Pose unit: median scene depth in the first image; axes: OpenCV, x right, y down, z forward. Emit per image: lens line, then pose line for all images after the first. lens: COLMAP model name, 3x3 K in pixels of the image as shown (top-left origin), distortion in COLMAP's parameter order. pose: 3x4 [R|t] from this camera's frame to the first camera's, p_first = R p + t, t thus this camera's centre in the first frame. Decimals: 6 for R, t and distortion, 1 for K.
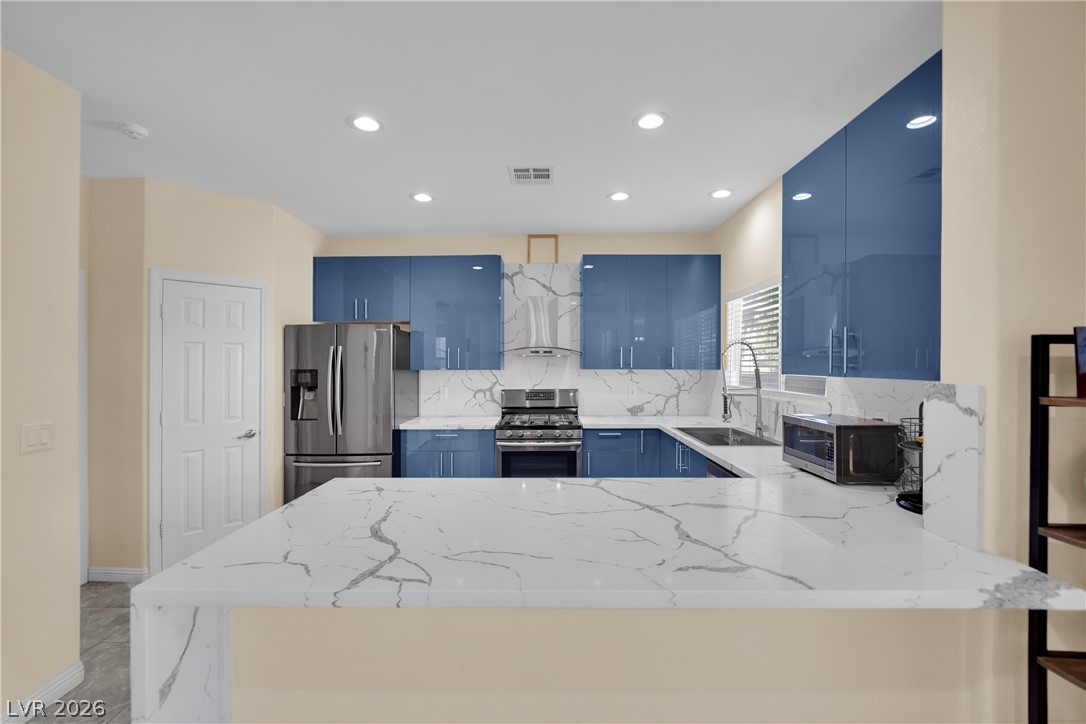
lens RADIAL K [[447.7, 0, 537.6], [0, 447.7, 369.2], [0, 0, 1]] dist [-0.016132, -0.002368]
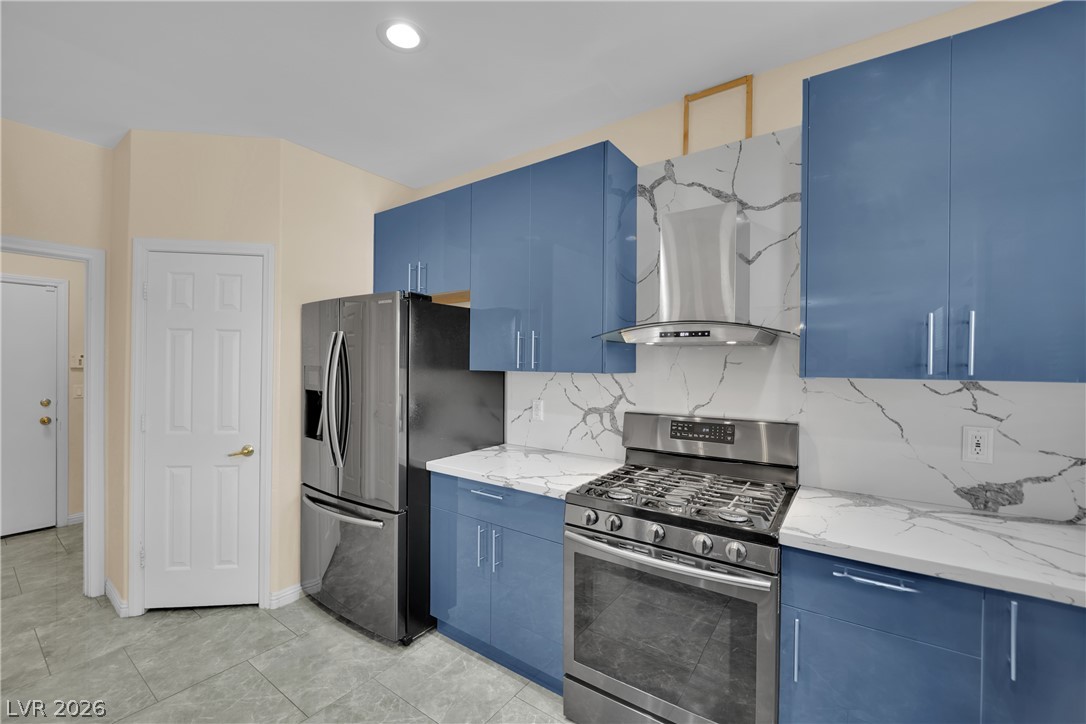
lens RADIAL K [[447.7, 0, 530.8], [0, 447.7, 363.5], [0, 0, 1]] dist [-0.016132, -0.002368]
pose [[0.811159, 0.010572, -0.584730, 0.130676], [-0.018872, 0.999789, -0.008104, -0.003137], [0.584521, 0.017608, 0.811188, 0.524784]]
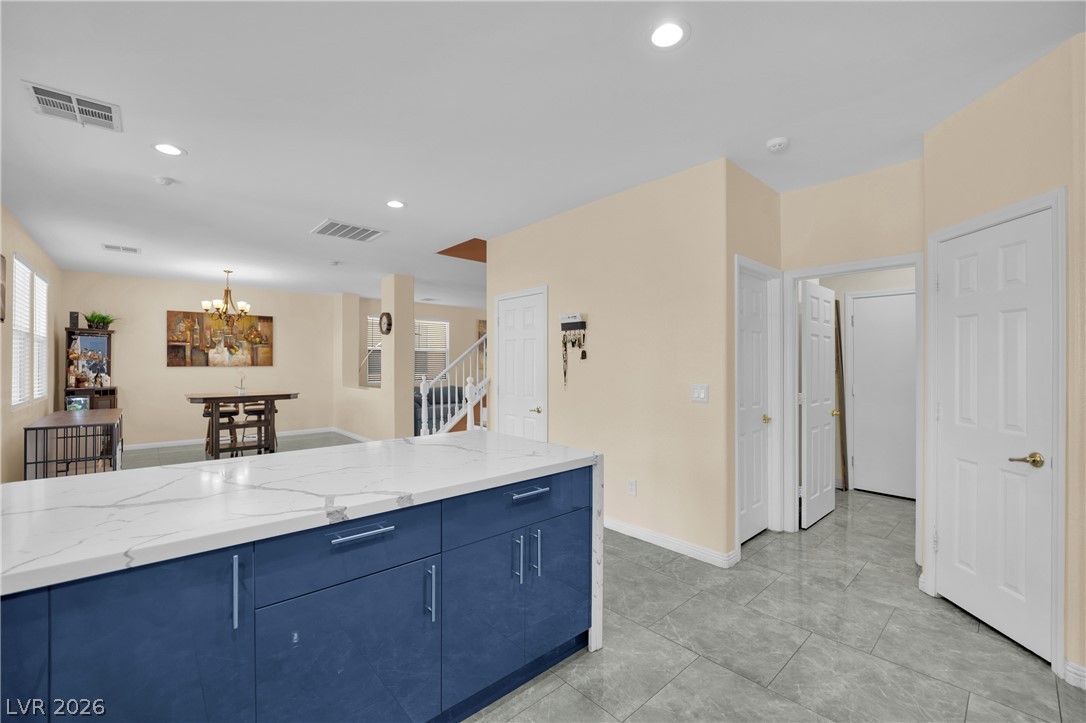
lens RADIAL K [[447.7, 0, 536.8], [0, 447.7, 360.9], [0, 0, 1]] dist [-0.016132, -0.002368]
pose [[-0.746747, 0.000712, -0.665108, 0.177307], [-0.007232, 0.999932, 0.009191, 0.010513], [0.665069, 0.011673, -0.746691, 0.771966]]
